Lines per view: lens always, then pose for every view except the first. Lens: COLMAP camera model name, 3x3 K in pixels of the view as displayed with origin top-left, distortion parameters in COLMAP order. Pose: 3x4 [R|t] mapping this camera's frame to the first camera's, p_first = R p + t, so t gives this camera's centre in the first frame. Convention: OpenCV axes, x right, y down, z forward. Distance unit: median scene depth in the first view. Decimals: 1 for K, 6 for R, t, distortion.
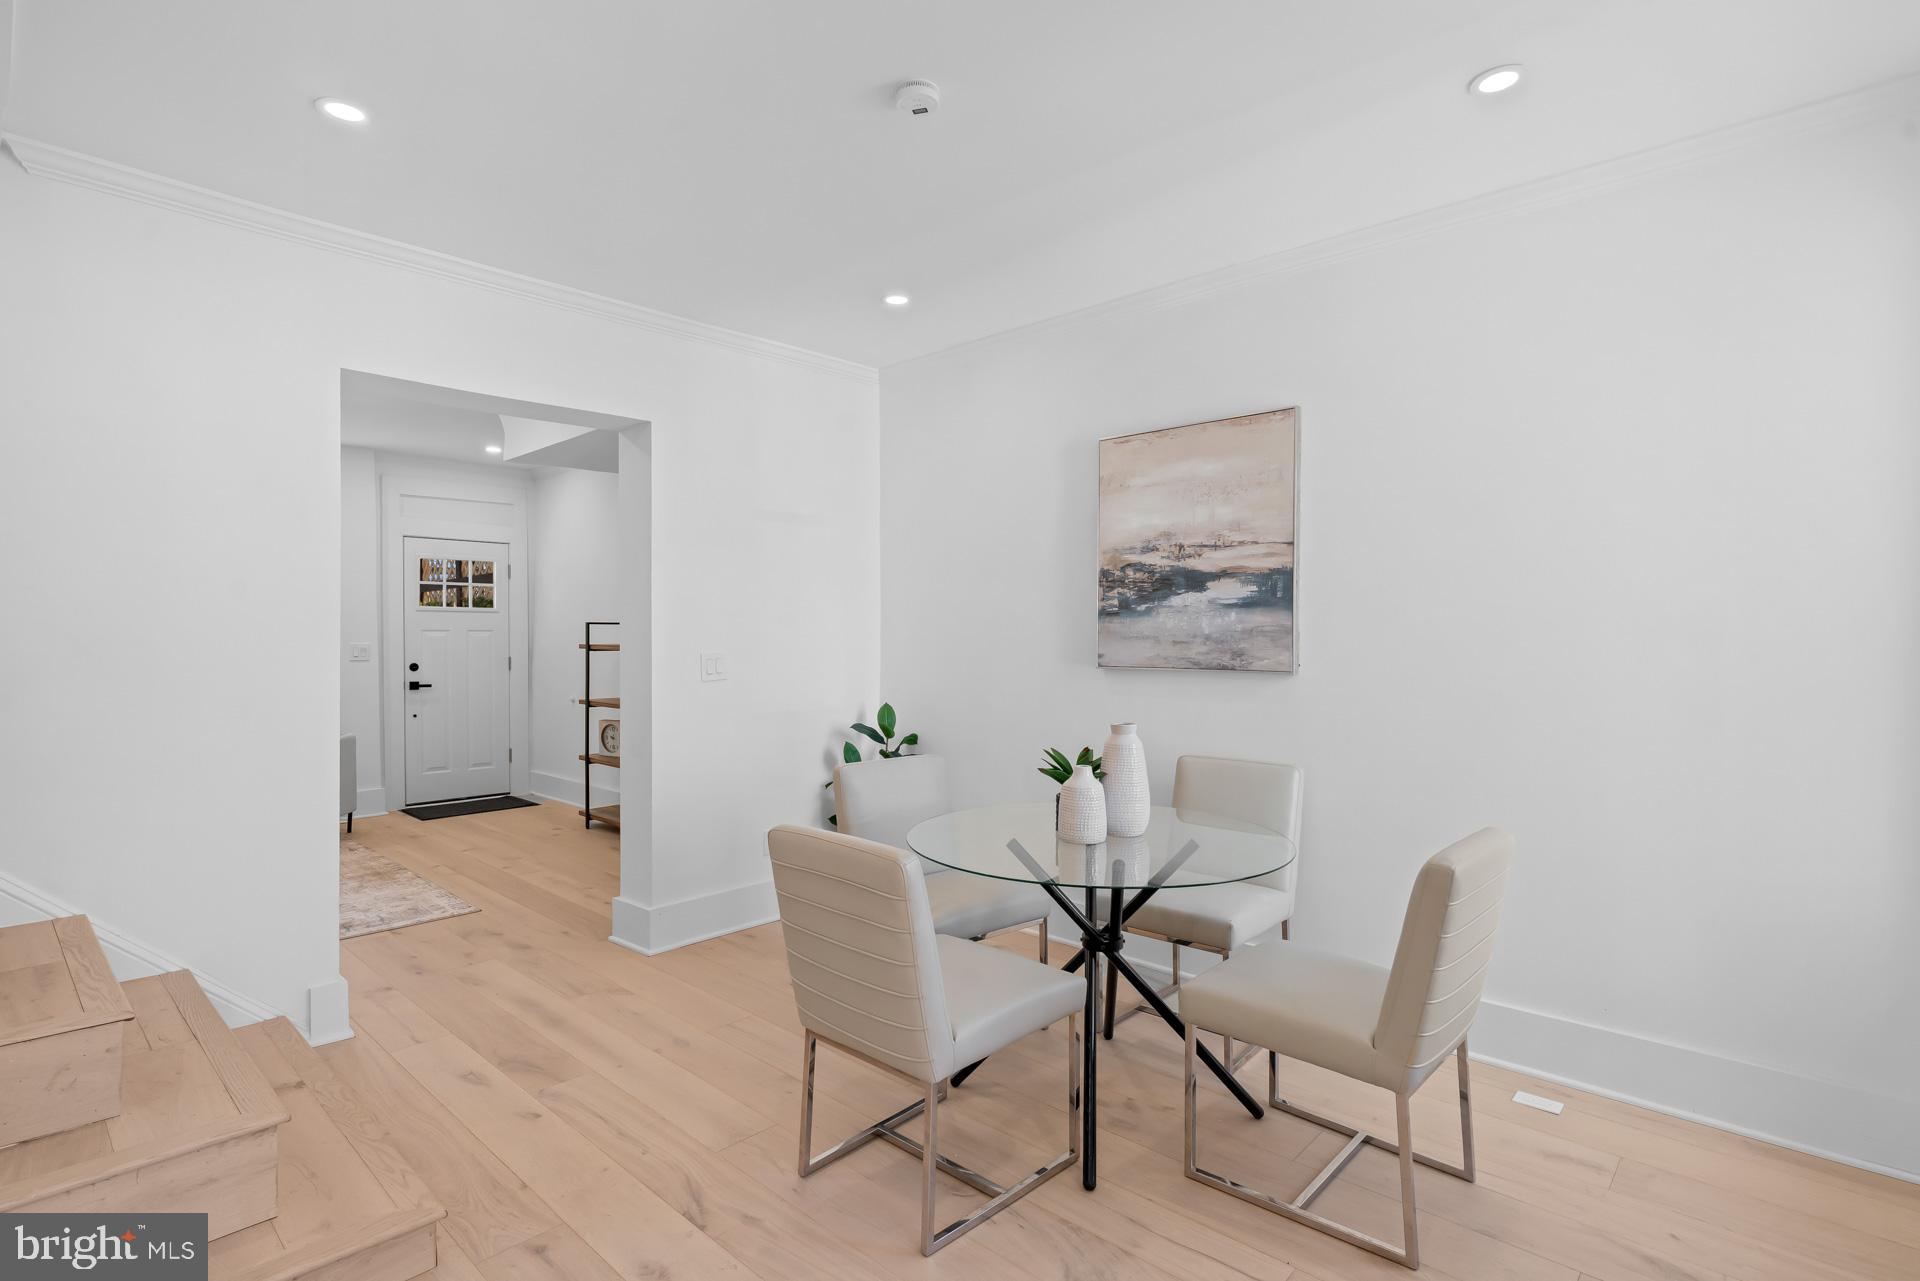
lens RADIAL K [[932.6, 0, 968.7], [0, 932.6, 644.3], [0, 0, 1]] dist [-0.003032, -0.000350]
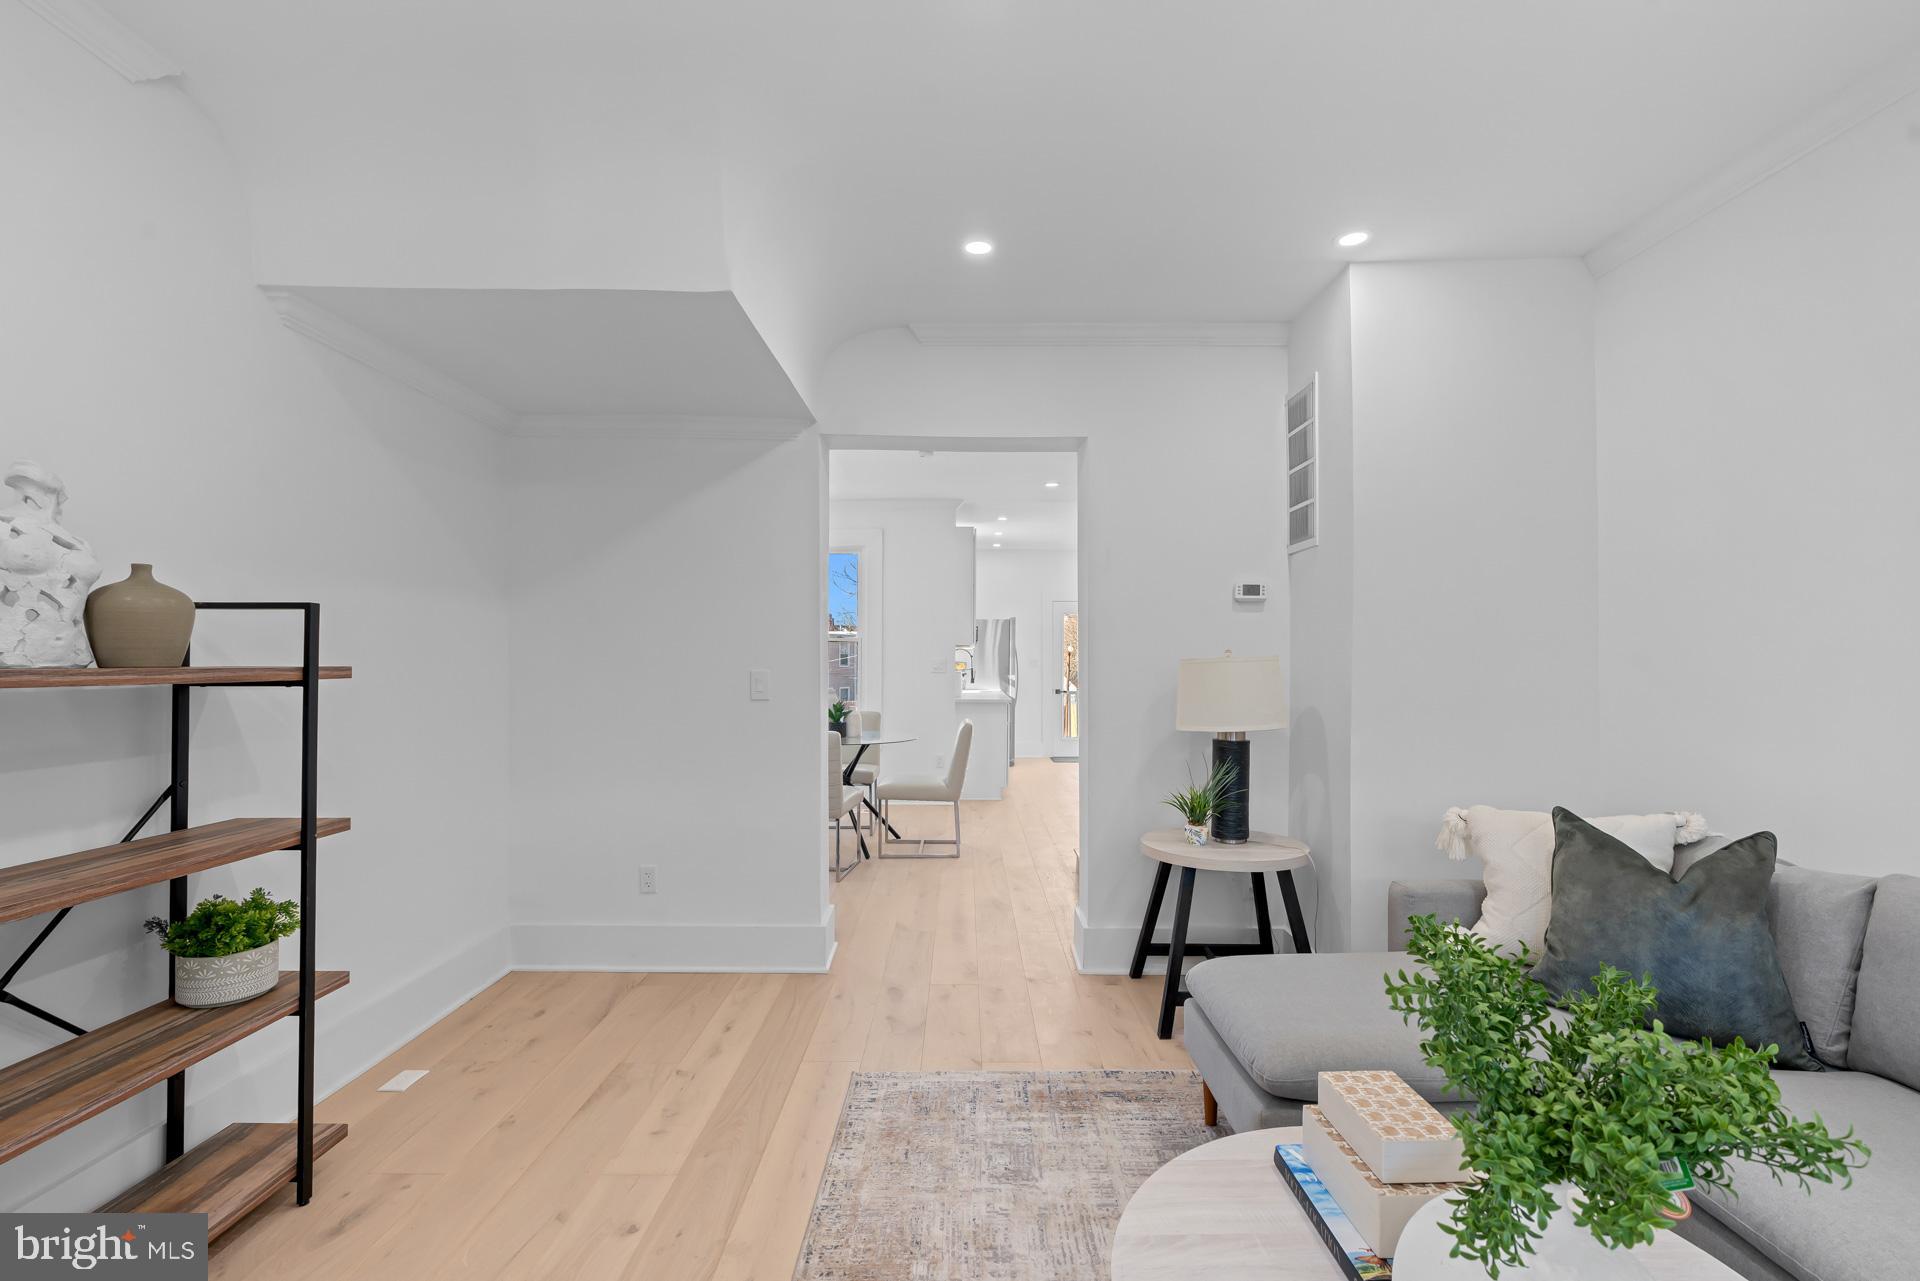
lens RADIAL K [[867.3, 0, 959.4], [0, 867.3, 645.0], [0, 0, 1]] dist [-0.006290, 0.001022]
pose [[-0.673438, 0.010675, 0.739167, -1.208348], [0.004385, 0.999936, -0.010445, -0.004996], [-0.739231, -0.003793, -0.673441, 1.600238]]
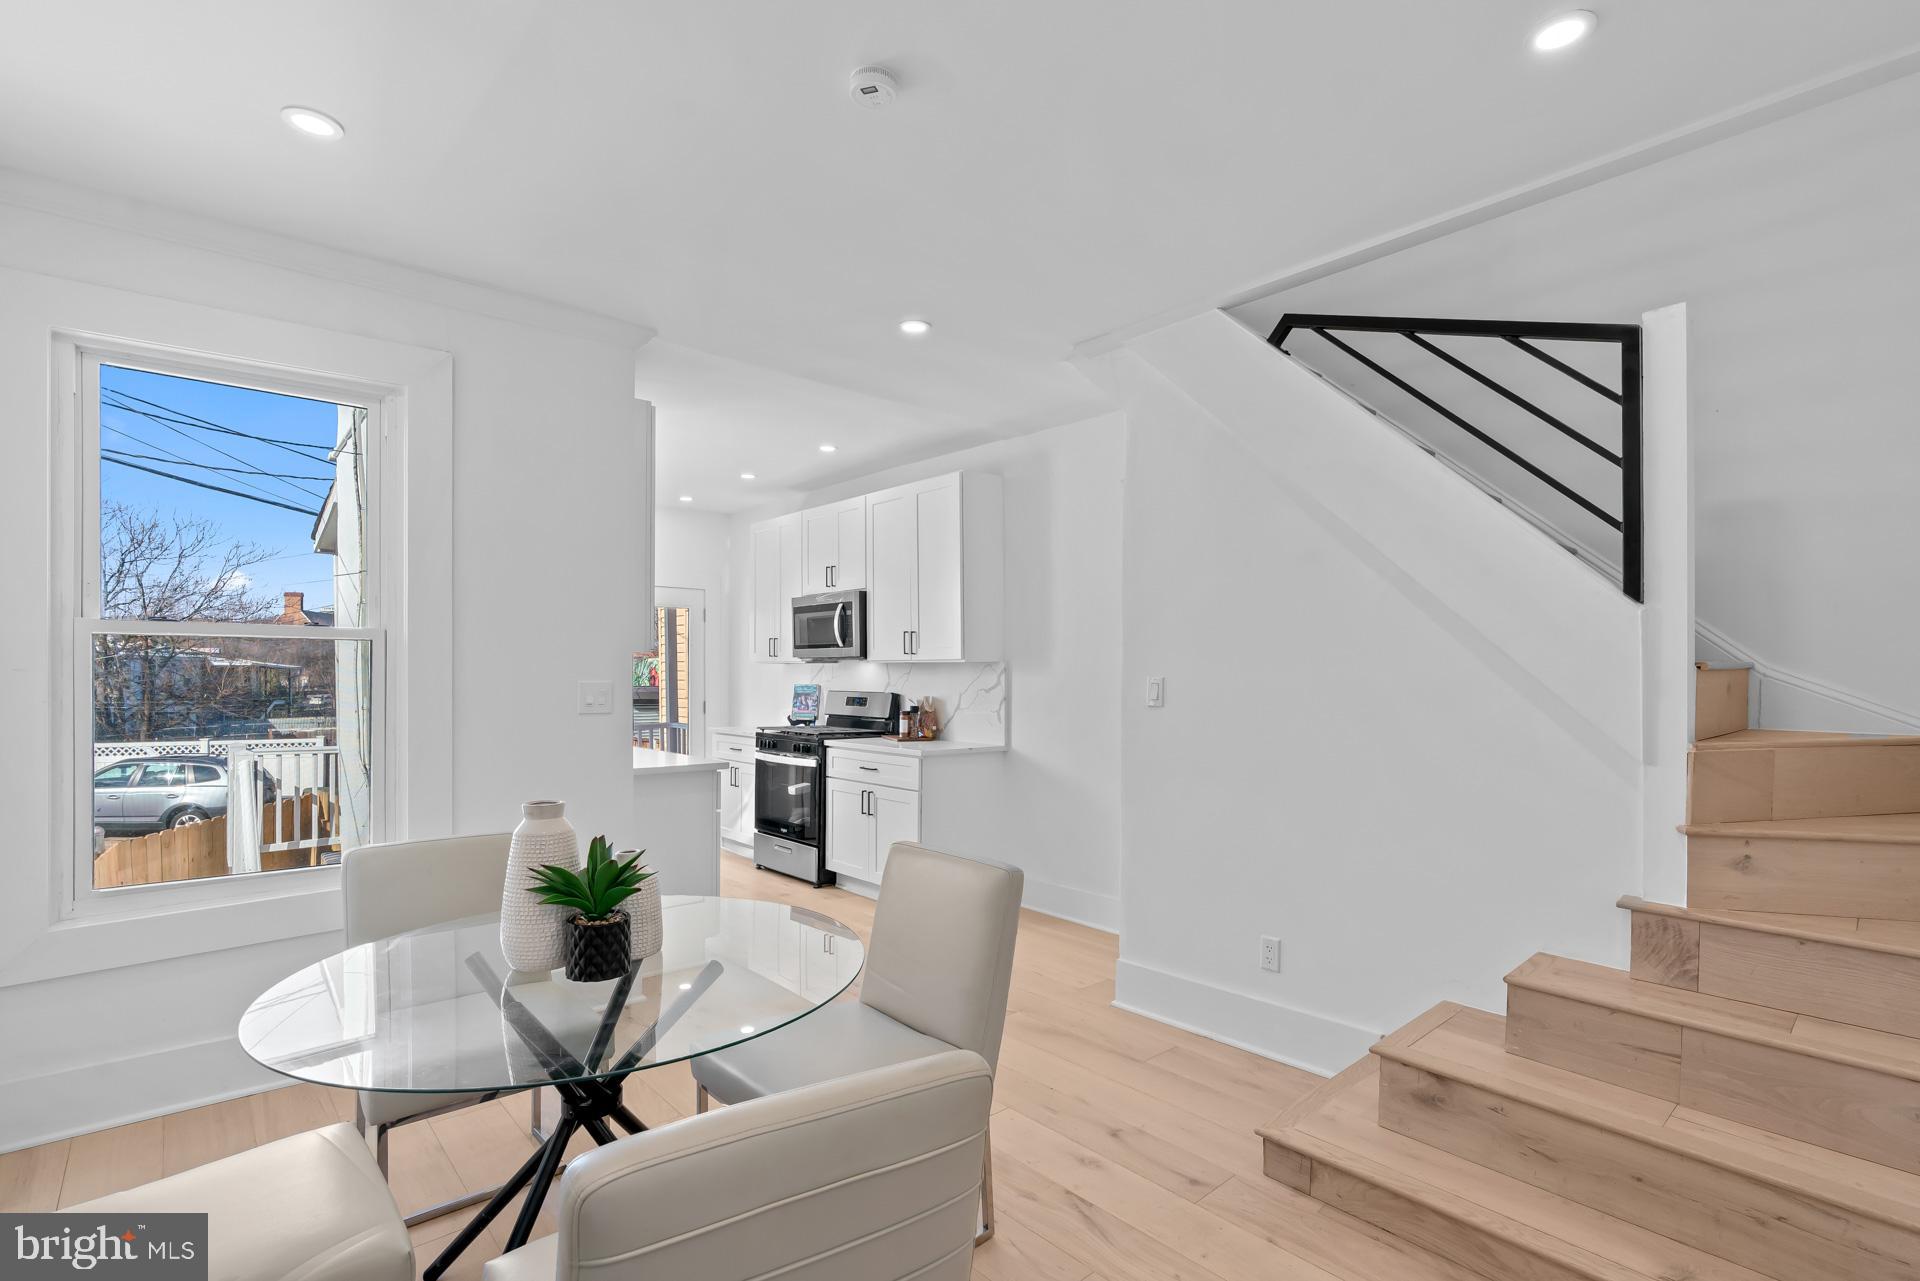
lens RADIAL K [[890.4, 0, 967.6], [0, 890.4, 685.3], [0, 0, 1]] dist [-0.004431, 0.000165]
pose [[-0.995617, -0.006179, 0.093320, -0.142781], [-0.004355, 0.999796, 0.019730, -0.010092], [-0.093423, 0.019237, -0.995441, 1.142942]]
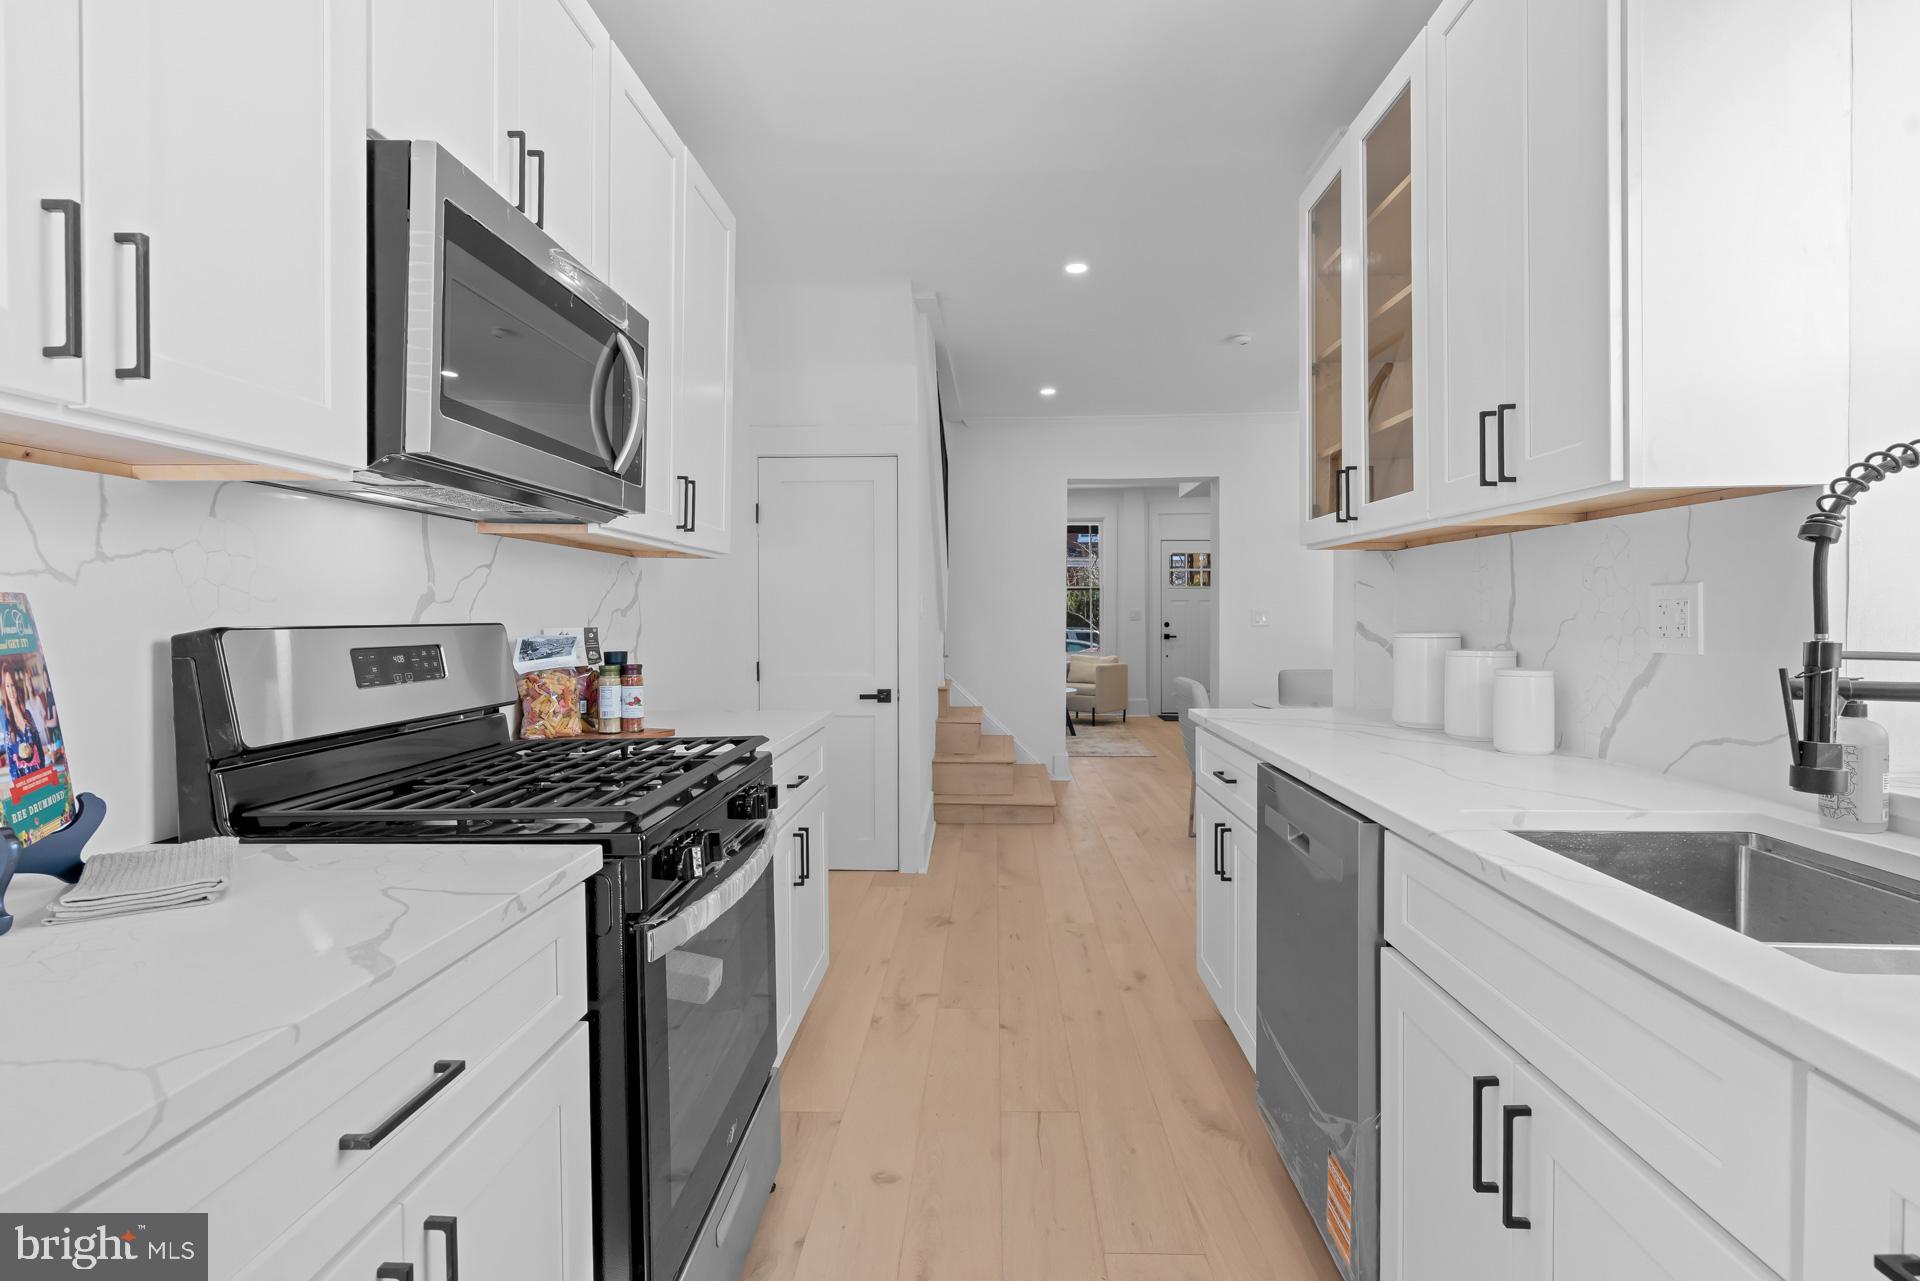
lens RADIAL K [[945.5, 0, 975.5], [0, 945.5, 625.5], [0, 0, 1]] dist [-0.000932, -0.000190]
pose [[0.661083, 0.006095, -0.750288, 0.705720], [-0.002009, 0.999978, 0.006354, 0.030716], [0.750310, -0.002694, 0.661081, -0.528586]]
